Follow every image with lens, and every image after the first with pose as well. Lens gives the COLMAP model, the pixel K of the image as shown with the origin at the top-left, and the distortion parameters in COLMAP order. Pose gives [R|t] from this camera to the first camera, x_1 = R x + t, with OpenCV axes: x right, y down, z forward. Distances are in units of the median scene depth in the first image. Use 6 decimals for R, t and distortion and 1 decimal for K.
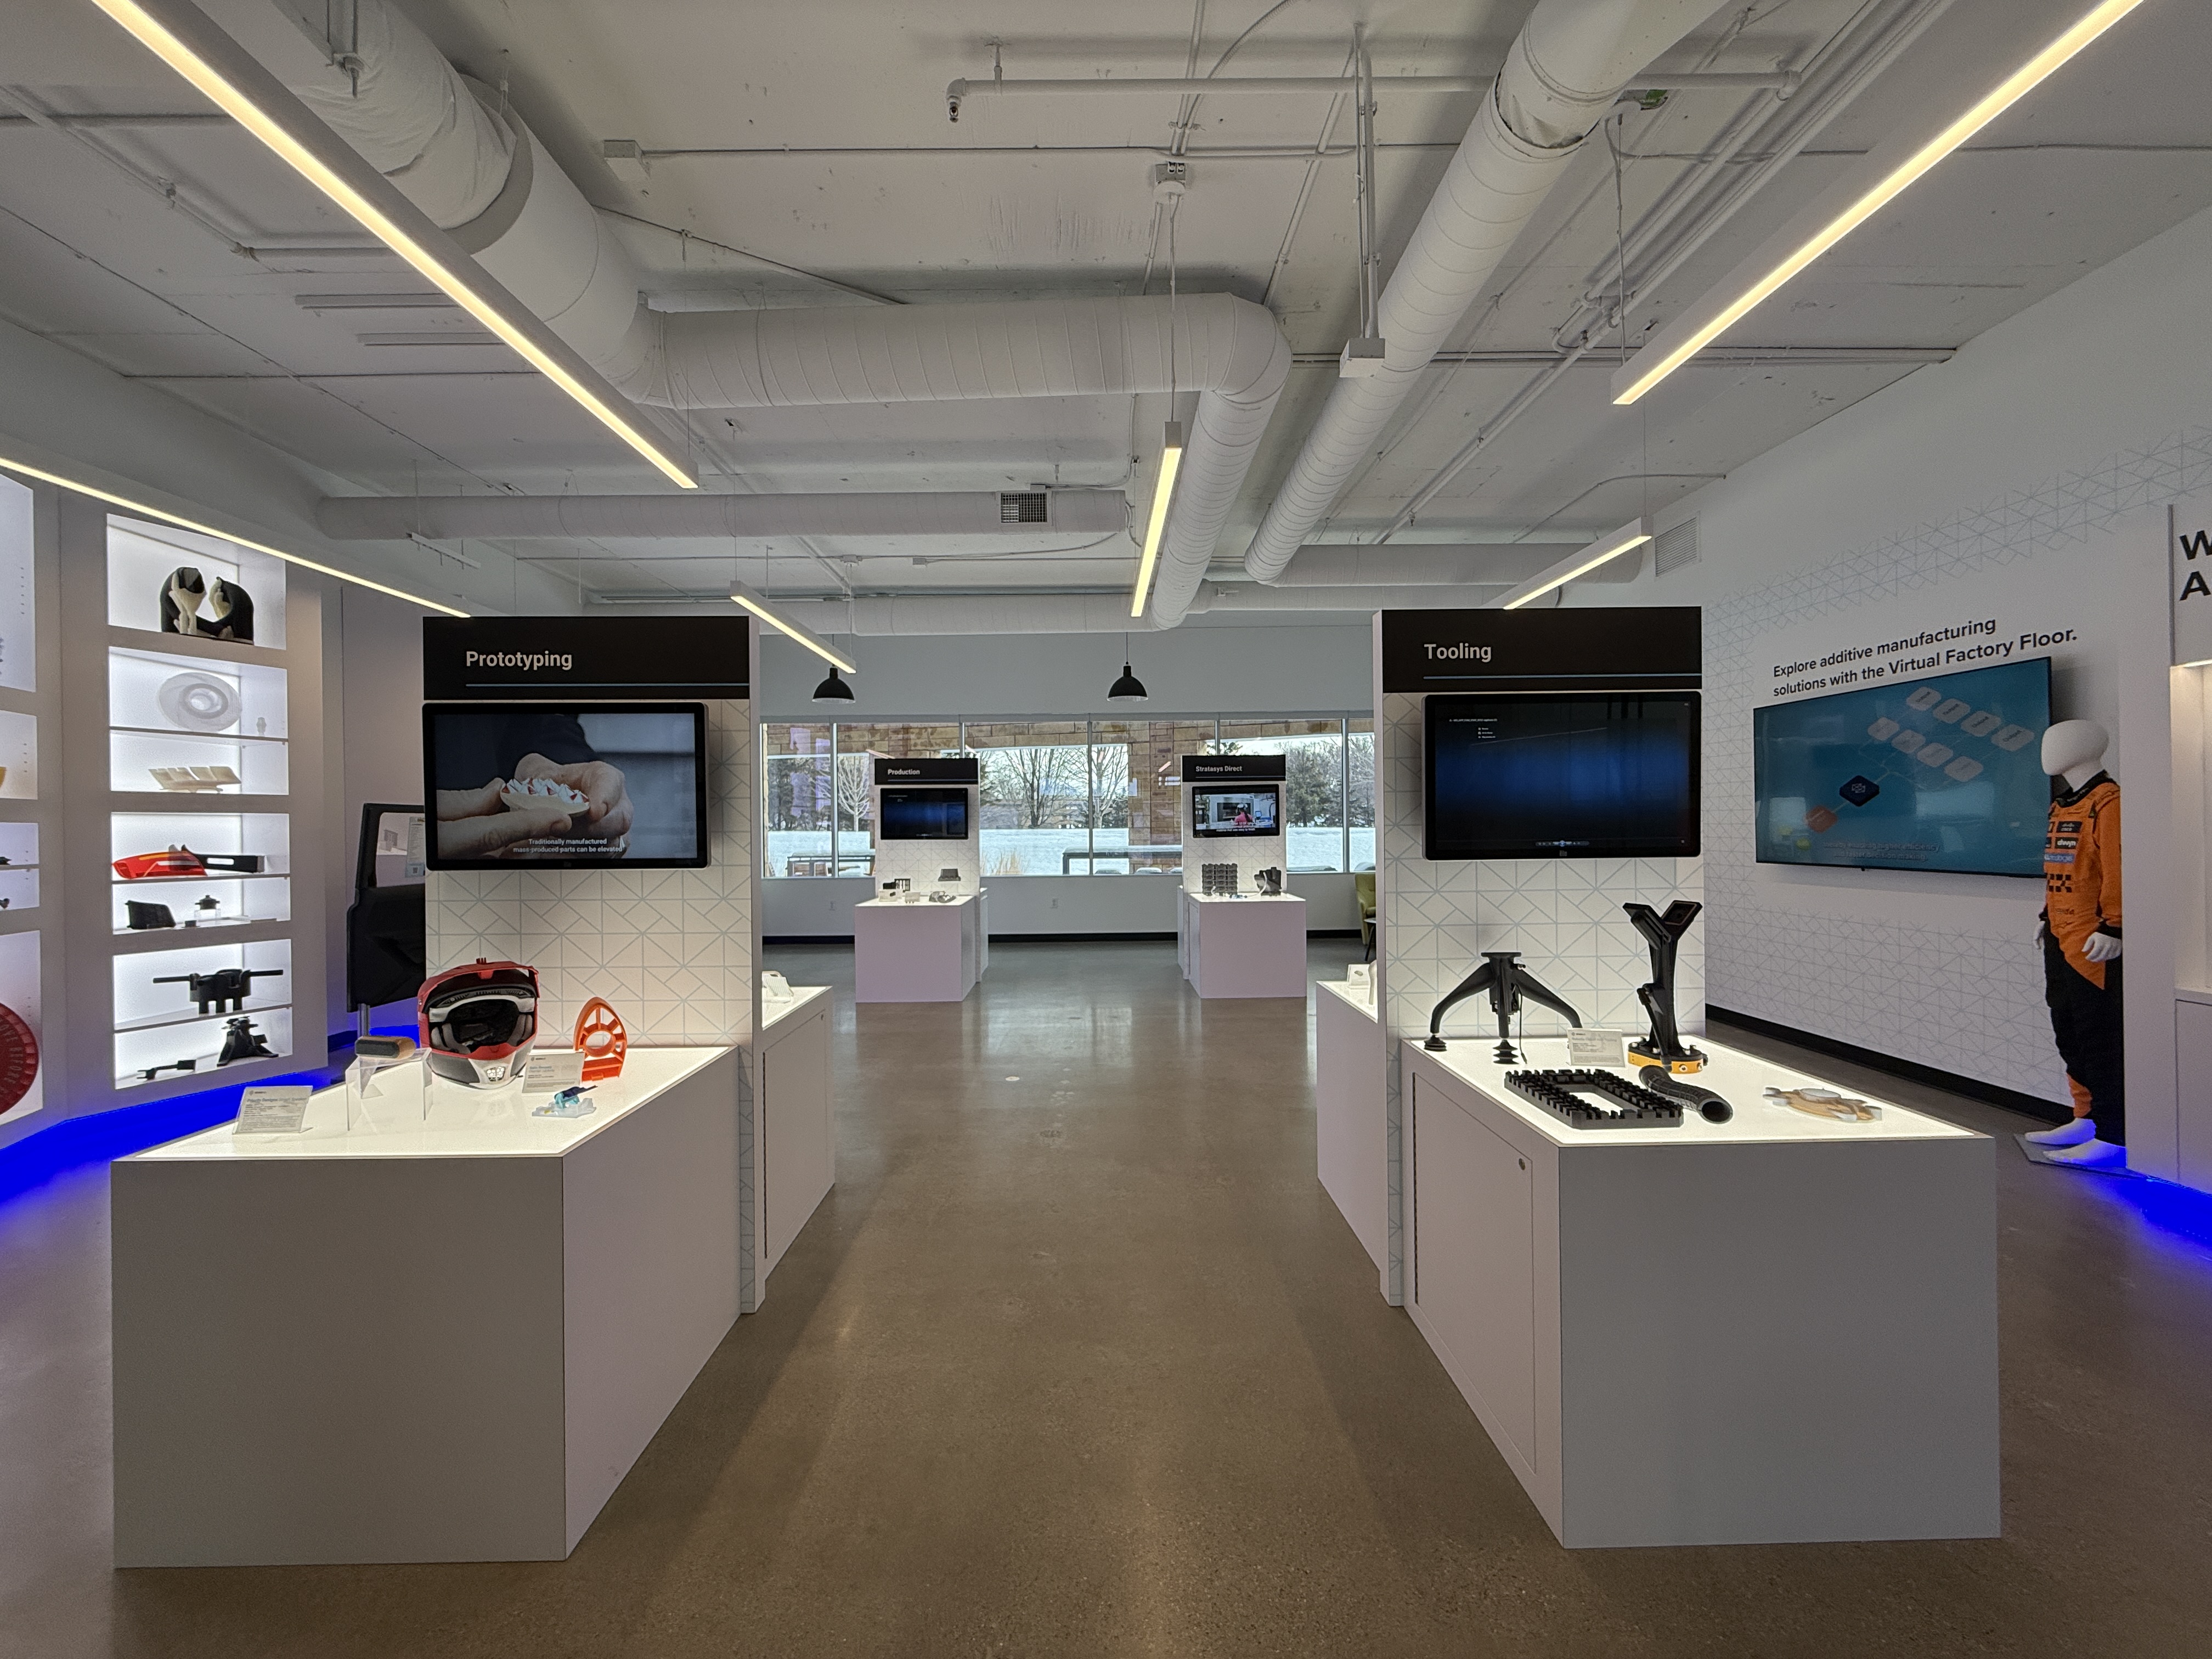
lens RADIAL K [[911.7, 0, 1099.0], [0, 911.7, 822.7], [0, 0, 1]] dist [0.000828, 0.000068]
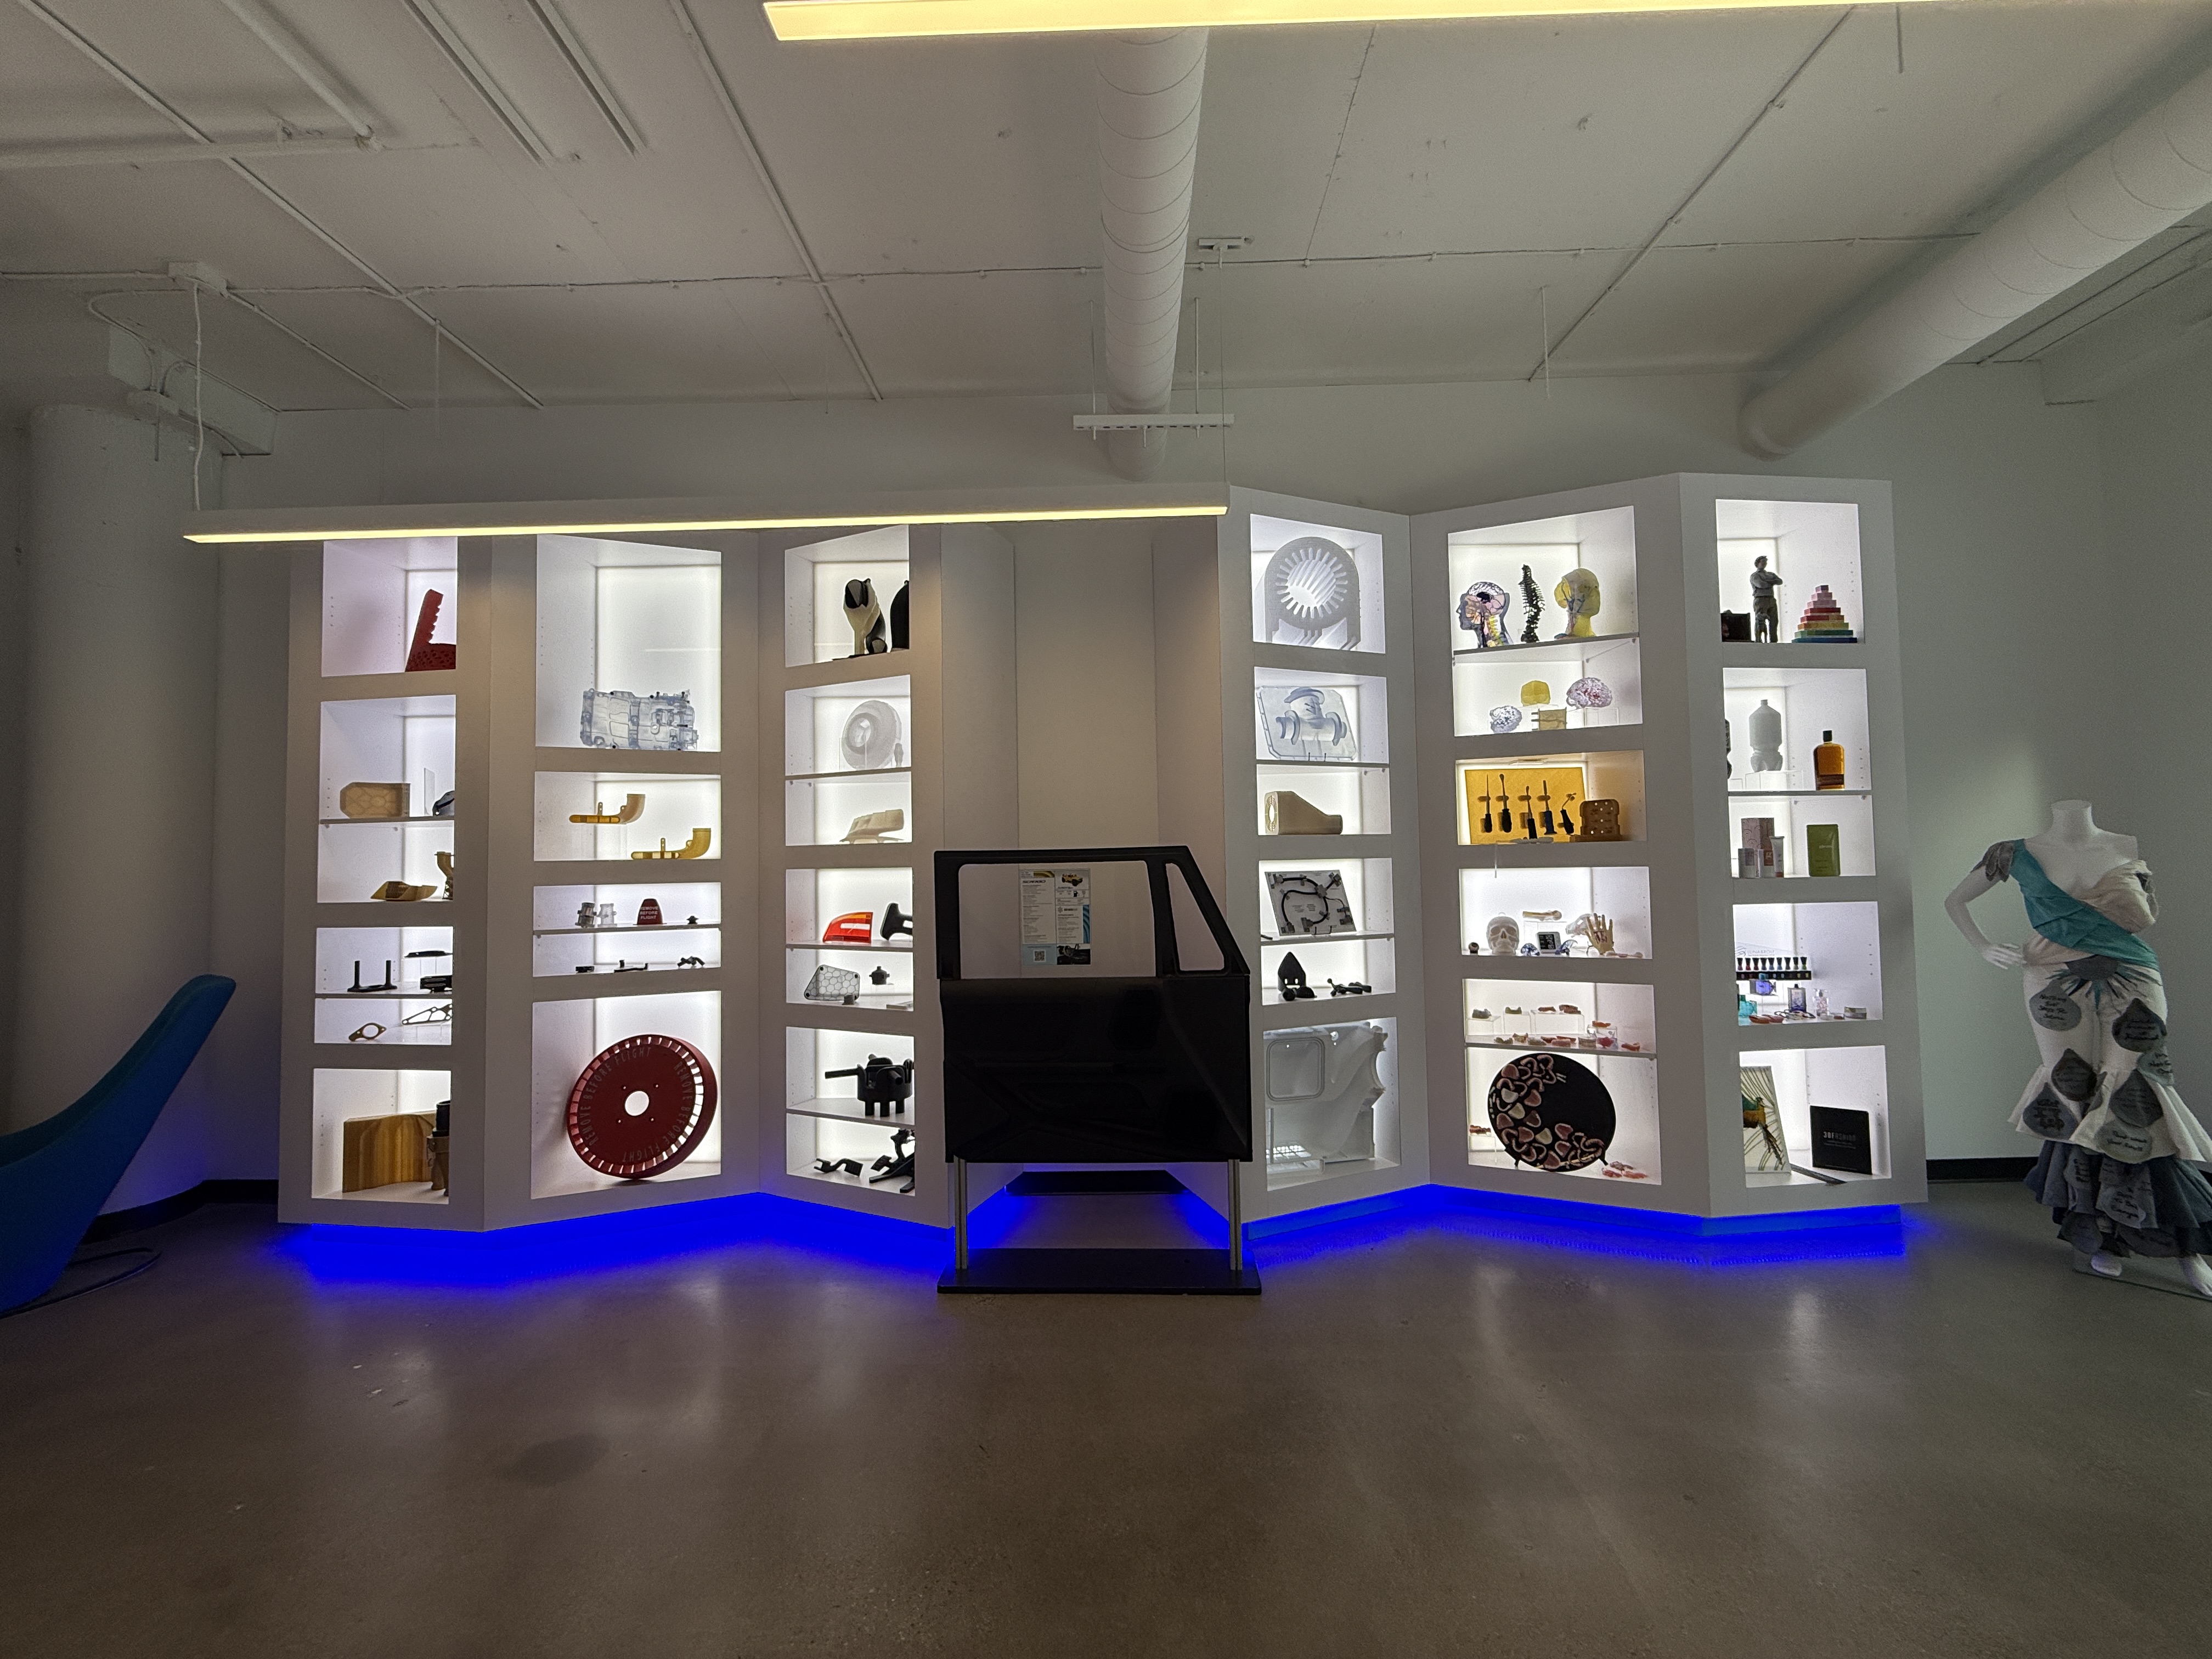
lens RADIAL K [[911.7, 0, 1096.2], [0, 911.7, 821.0], [0, 0, 1]] dist [0.000828, 0.000068]
pose [[-0.054078, -0.041284, -0.997683, -0.163198], [0.011751, 0.999049, -0.041977, -0.015542], [0.998468, -0.013994, -0.053541, 1.244822]]
